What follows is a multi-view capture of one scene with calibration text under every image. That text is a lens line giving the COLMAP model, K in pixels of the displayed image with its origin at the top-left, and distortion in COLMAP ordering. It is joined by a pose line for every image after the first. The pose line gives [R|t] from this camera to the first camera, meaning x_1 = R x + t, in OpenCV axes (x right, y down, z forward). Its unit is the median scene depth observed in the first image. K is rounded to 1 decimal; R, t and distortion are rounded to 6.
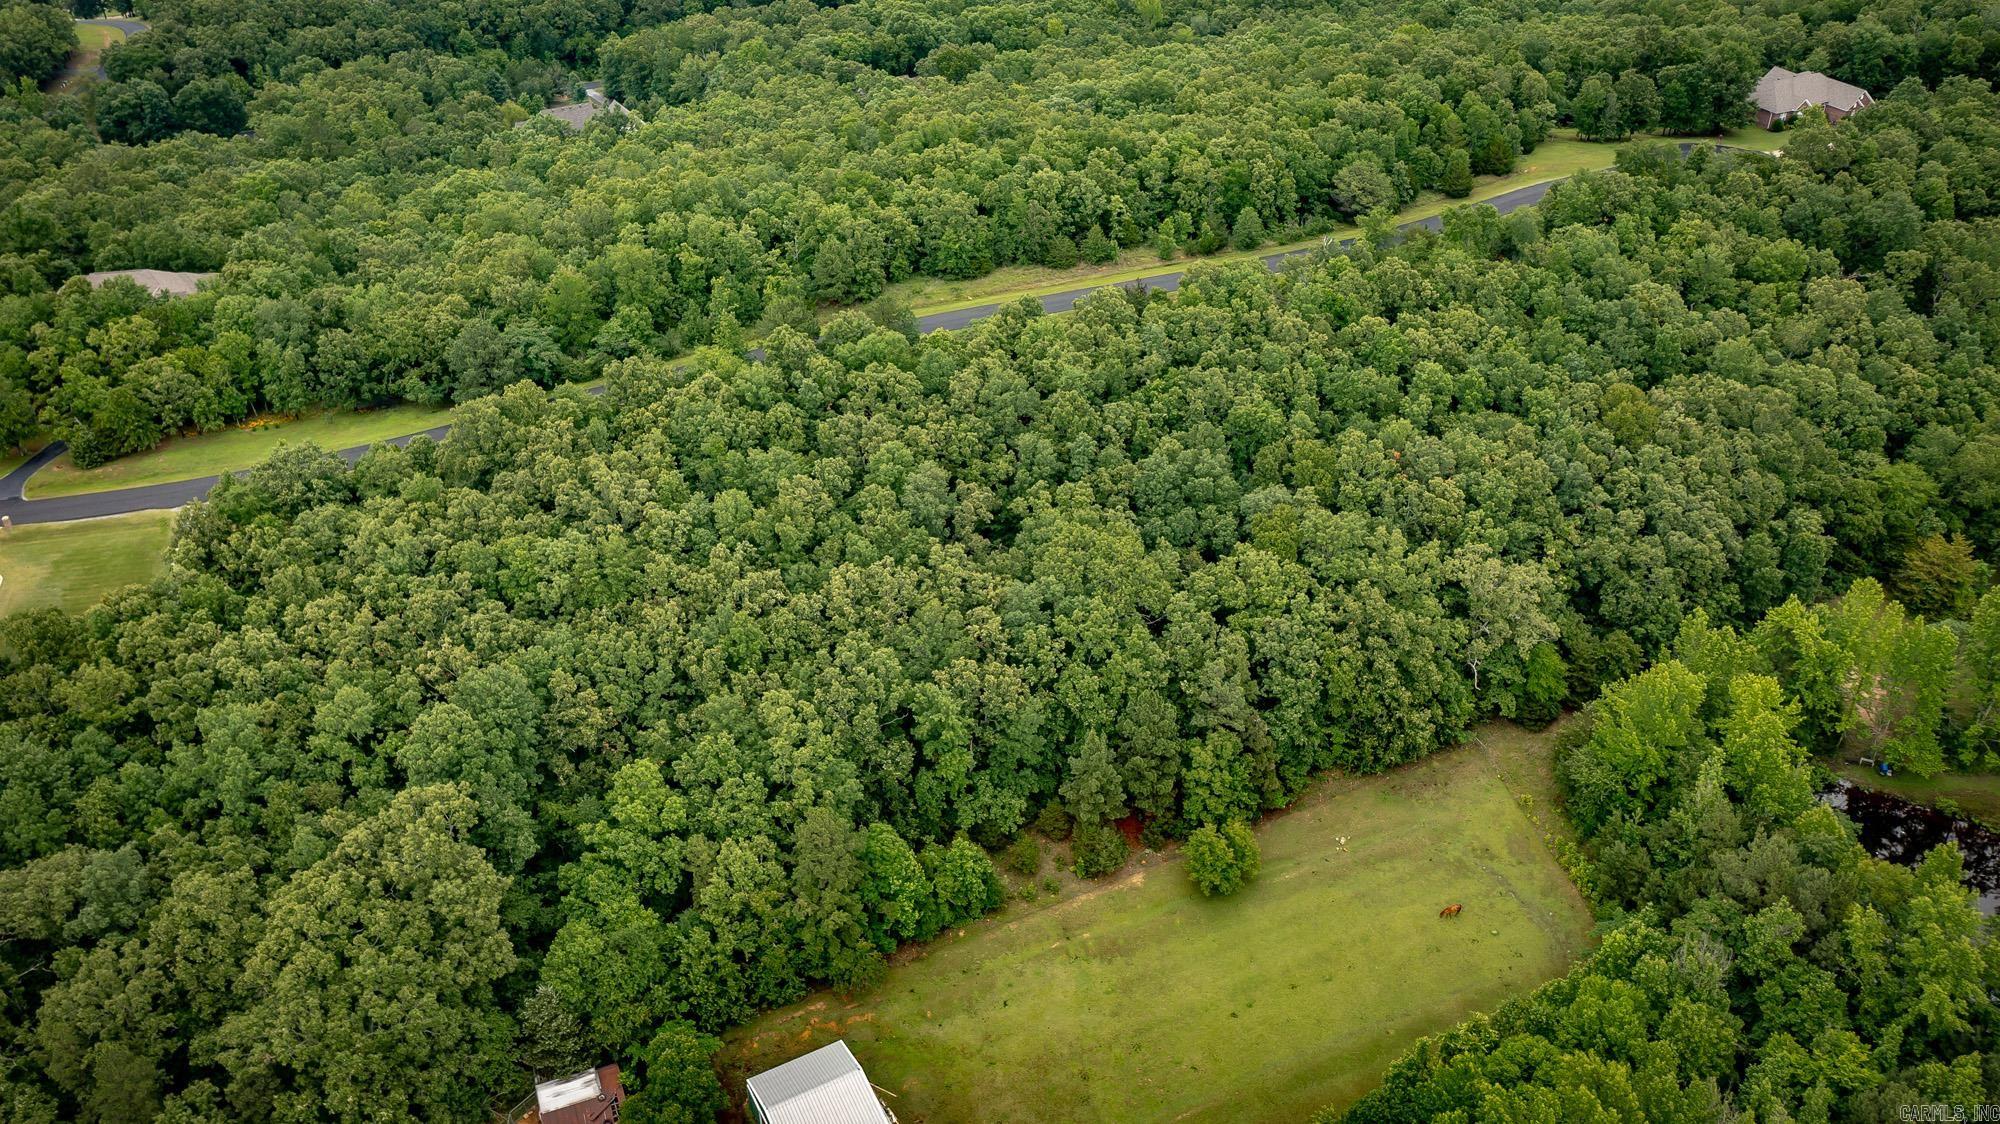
lens RADIAL K [[1601.1, 0, 1005.4], [0, 1601.1, 554.6], [0, 0, 1]] dist [0.005304, 0.011143]
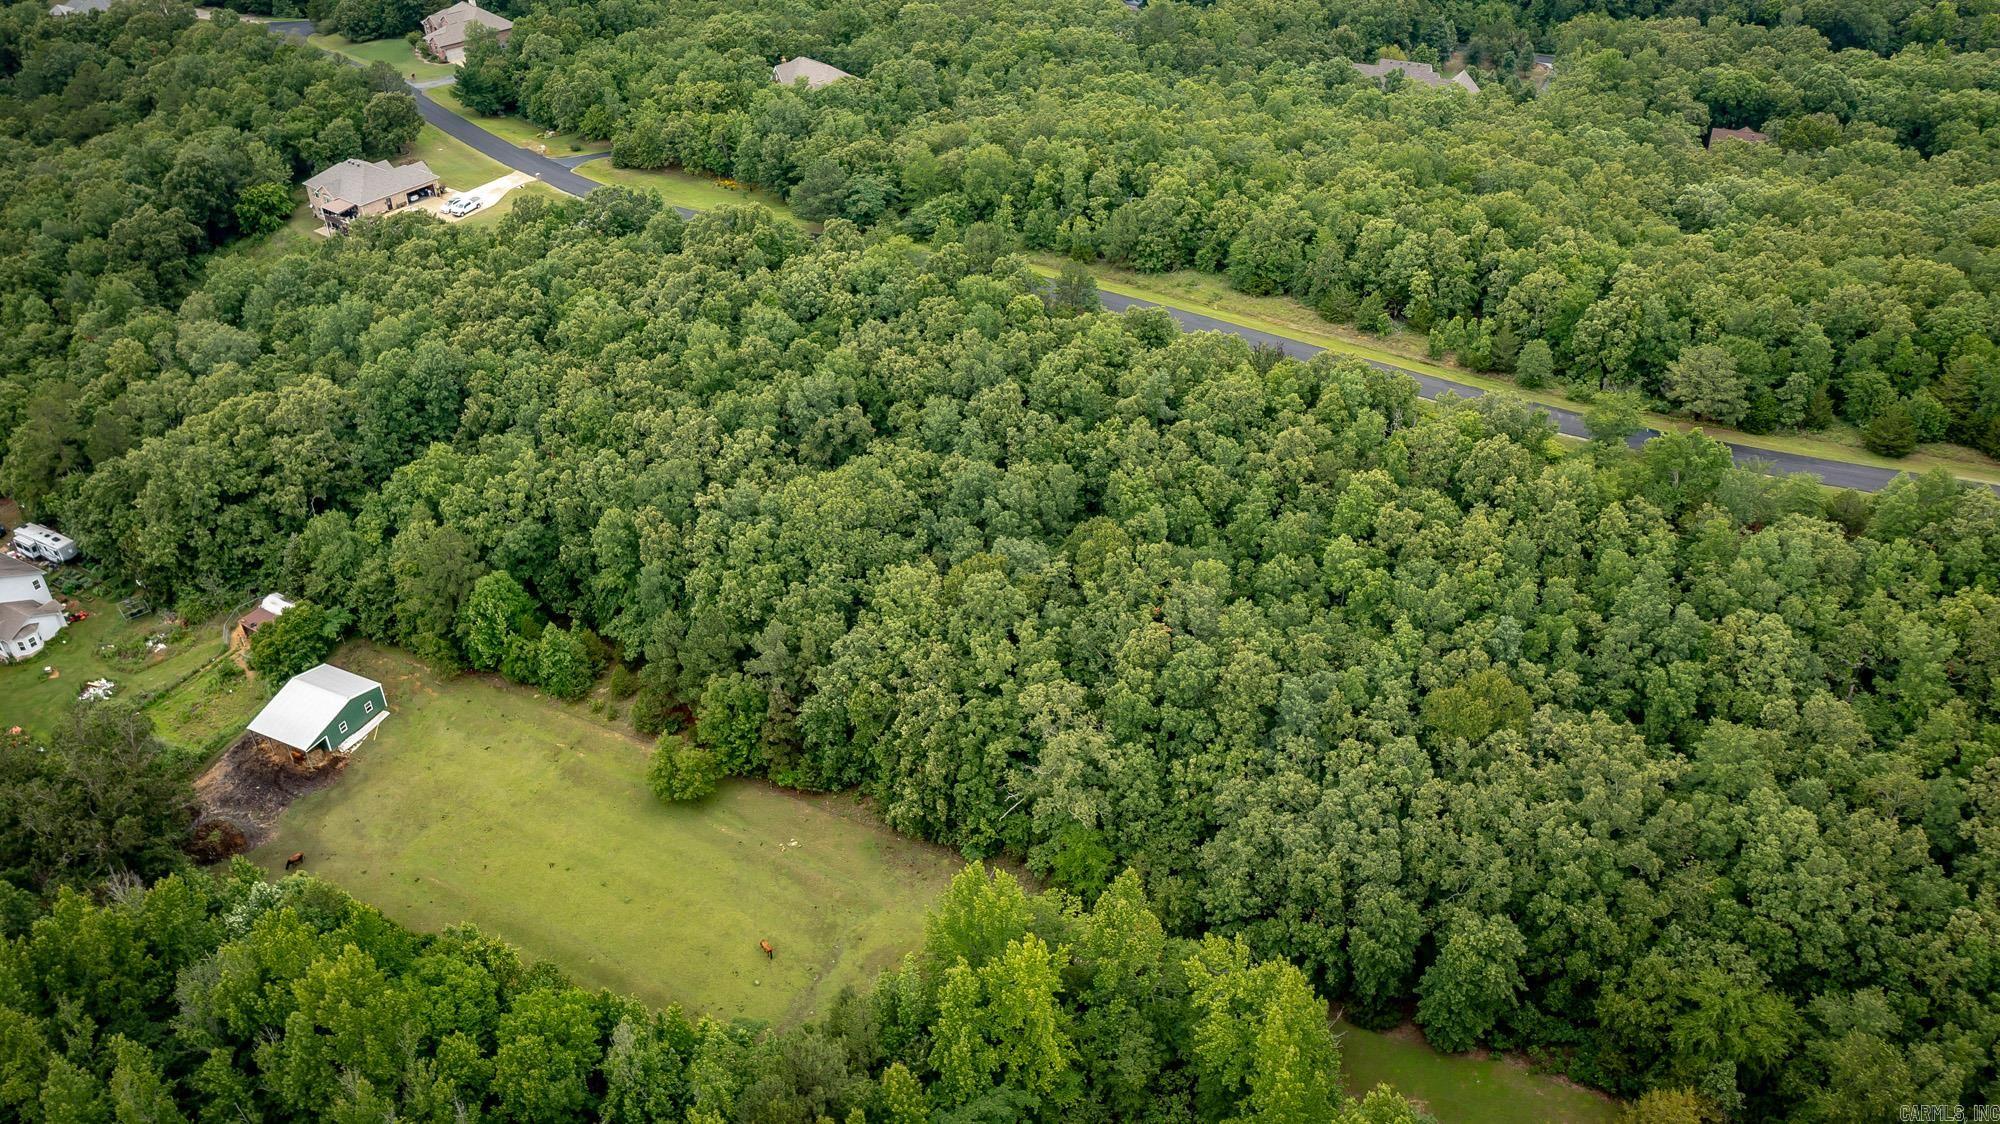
lens RADIAL K [[1601.1, 0, 1005.4], [0, 1601.1, 554.6], [0, 0, 1]] dist [0.005304, 0.011143]
pose [[0.581944, 0.466040, -0.666445, 0.633865], [-0.440921, 0.869412, 0.222959, -0.192639], [0.683323, 0.164100, 0.711436, 0.241444]]
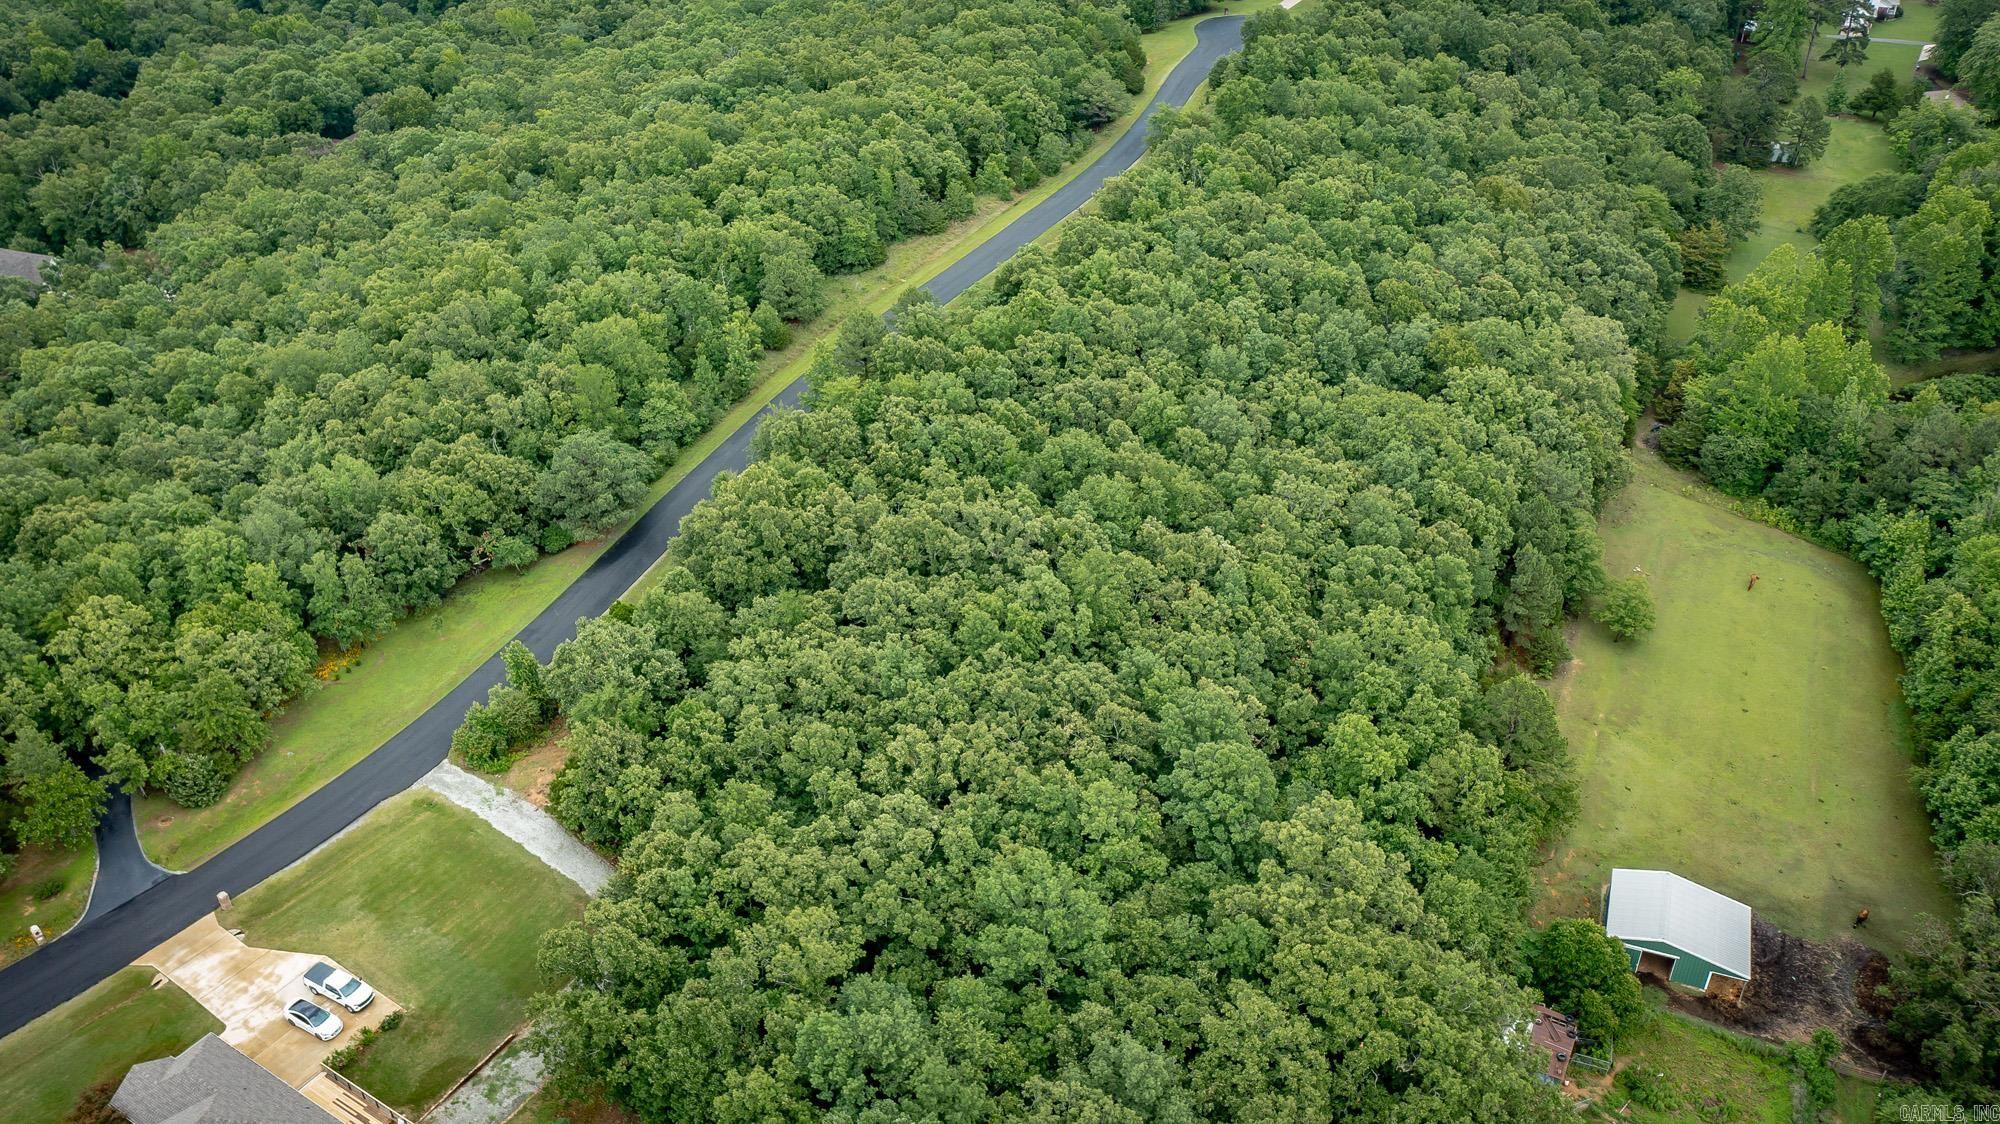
lens RADIAL K [[1585.6, 0, 1002.3], [0, 1585.6, 547.7], [0, 0, 1]] dist [0.009078, 0.008217]
pose [[0.766819, -0.357904, 0.532817, -0.540776], [0.366140, 0.925710, 0.094878, -0.081474], [-0.527191, 0.122331, 0.840895, 0.195671]]
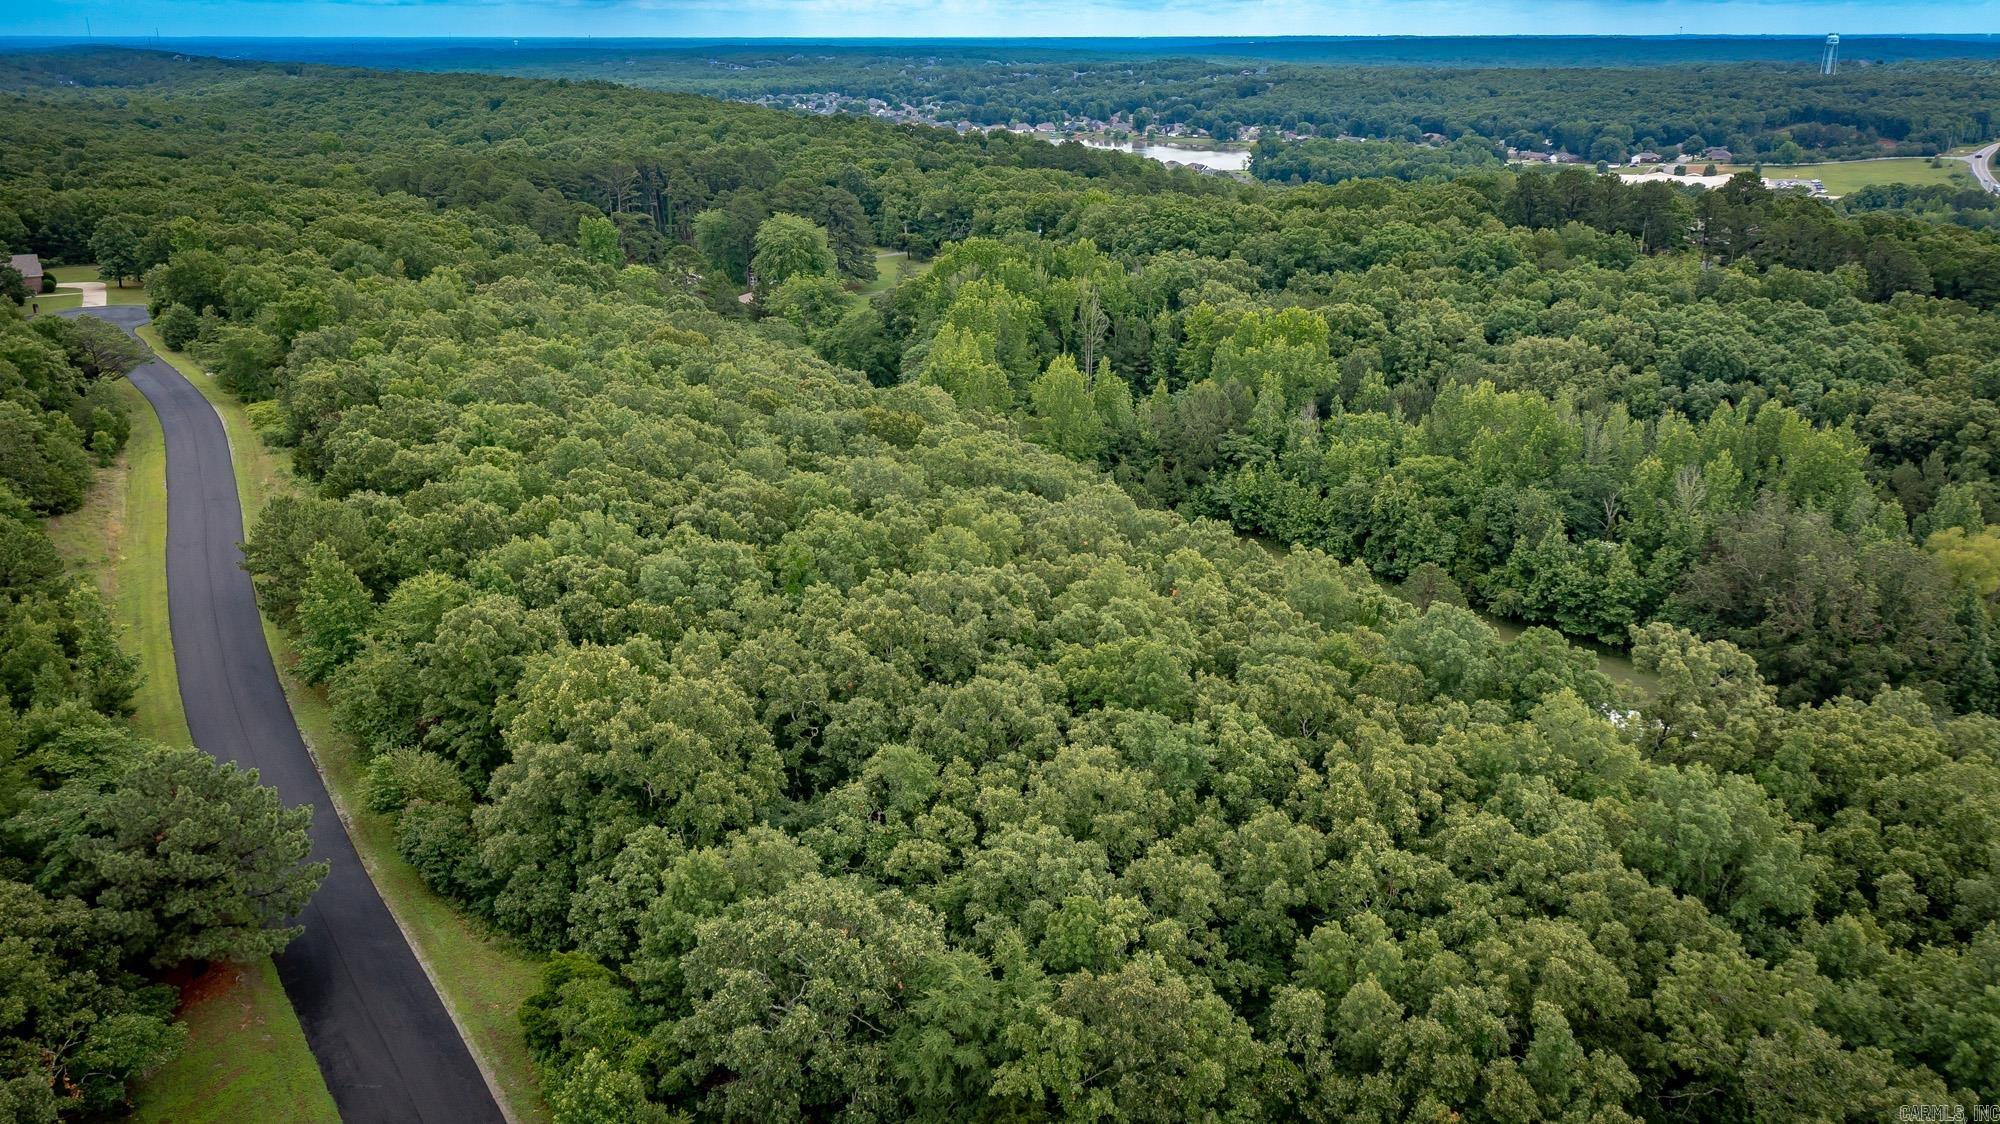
lens RADIAL K [[1601.1, 0, 1005.4], [0, 1601.1, 554.6], [0, 0, 1]] dist [0.005304, 0.011143]
pose [[-0.107558, -0.301974, 0.947229, -0.602870], [0.548184, 0.776826, 0.309896, -0.166115], [-0.829413, 0.552588, 0.081984, 0.692245]]
